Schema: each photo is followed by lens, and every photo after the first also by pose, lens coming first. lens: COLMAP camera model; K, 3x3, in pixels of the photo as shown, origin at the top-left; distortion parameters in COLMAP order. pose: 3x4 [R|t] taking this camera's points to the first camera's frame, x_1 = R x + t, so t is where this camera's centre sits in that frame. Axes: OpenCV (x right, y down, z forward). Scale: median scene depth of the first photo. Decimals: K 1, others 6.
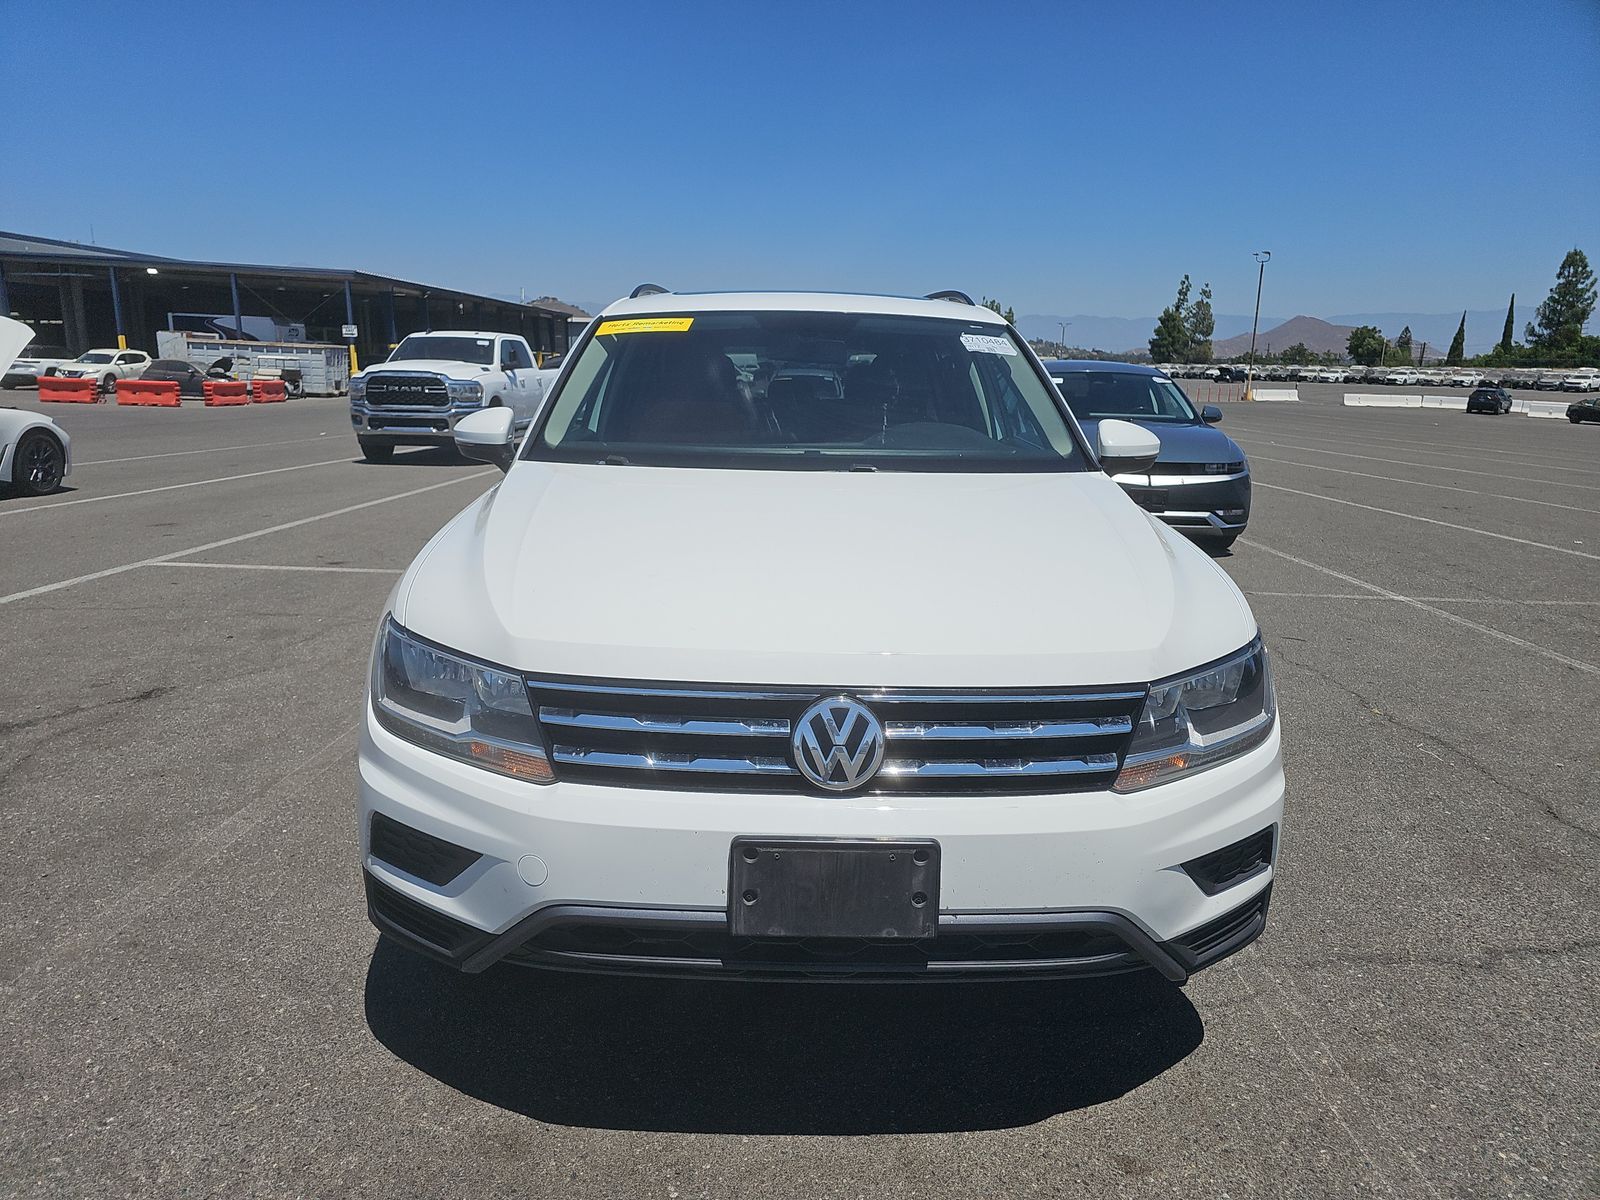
lens RADIAL K [[1099.9, 0, 793.4], [0, 1099.9, 602.1], [0, 0, 1]] dist [0.016056, 0.002564]
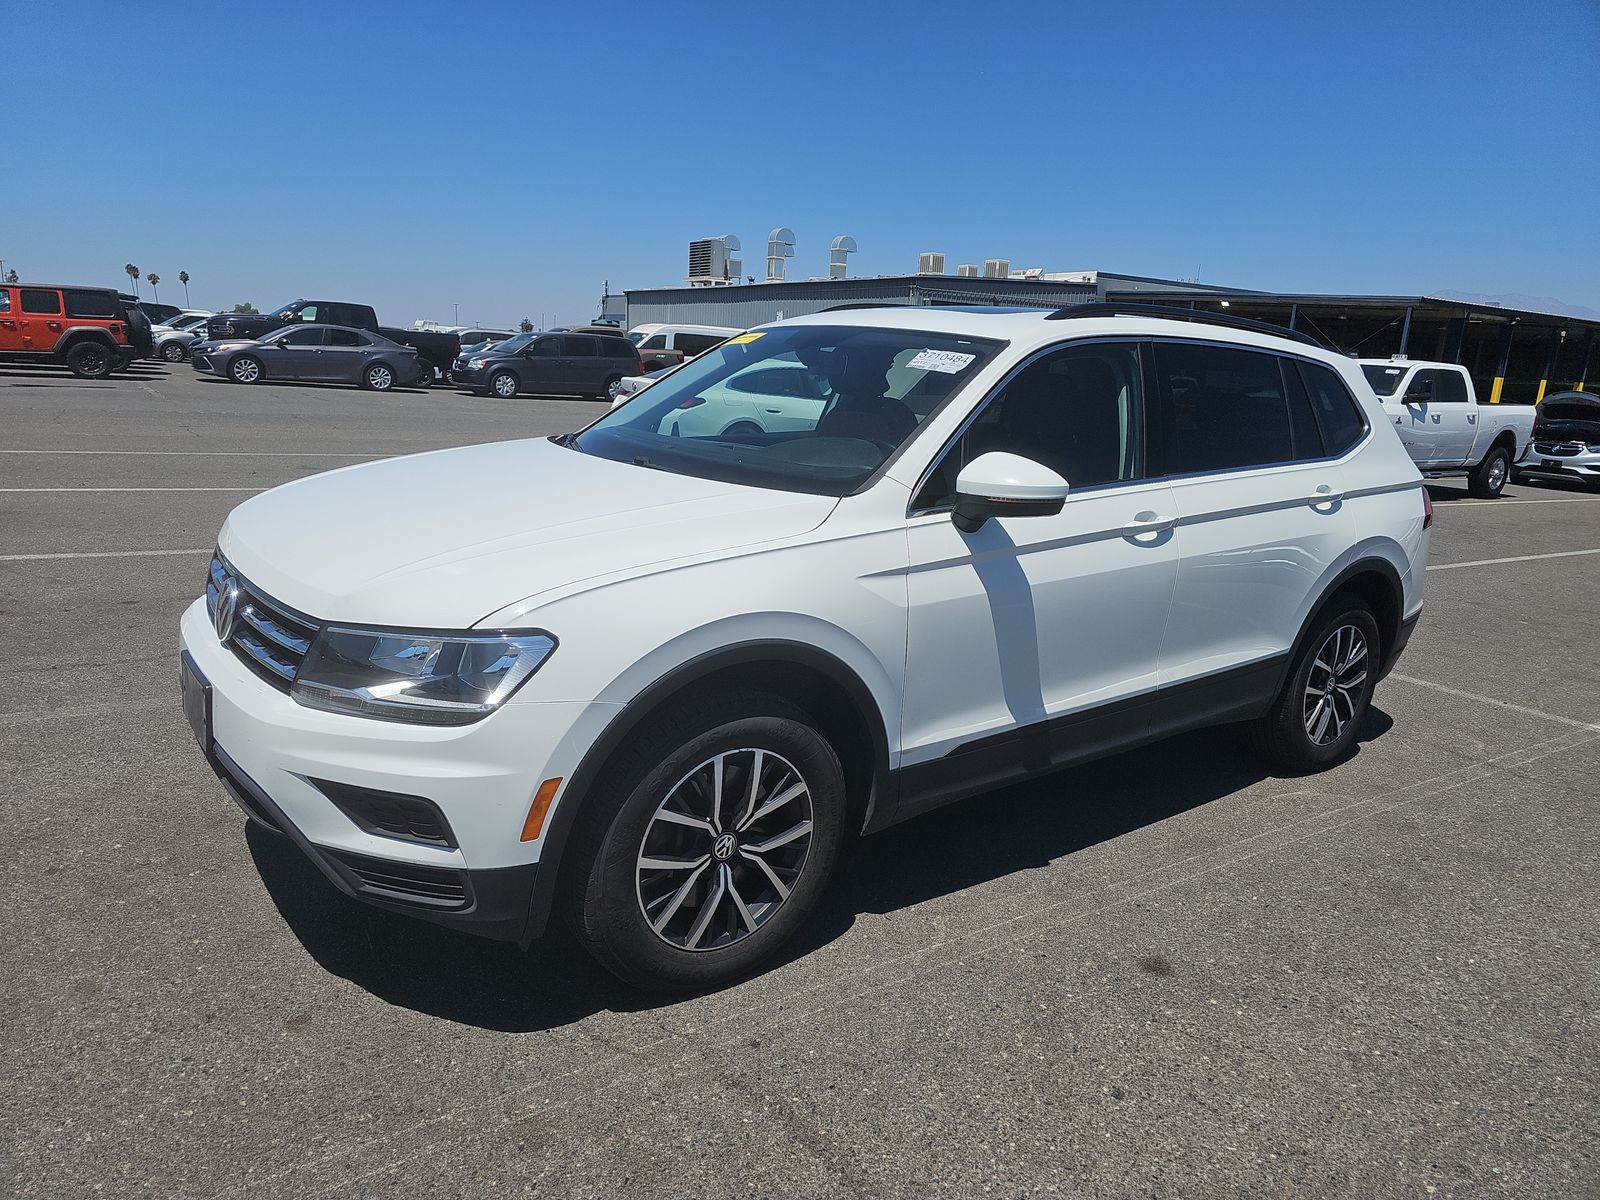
lens RADIAL K [[1099.9, 0, 793.4], [0, 1099.9, 602.1], [0, 0, 1]] dist [0.016056, 0.002564]
pose [[0.566267, 0.194906, -0.800845, 0.202467], [-0.216079, 0.972759, 0.083959, -0.020341], [0.795394, 0.125502, 0.592957, 0.090382]]
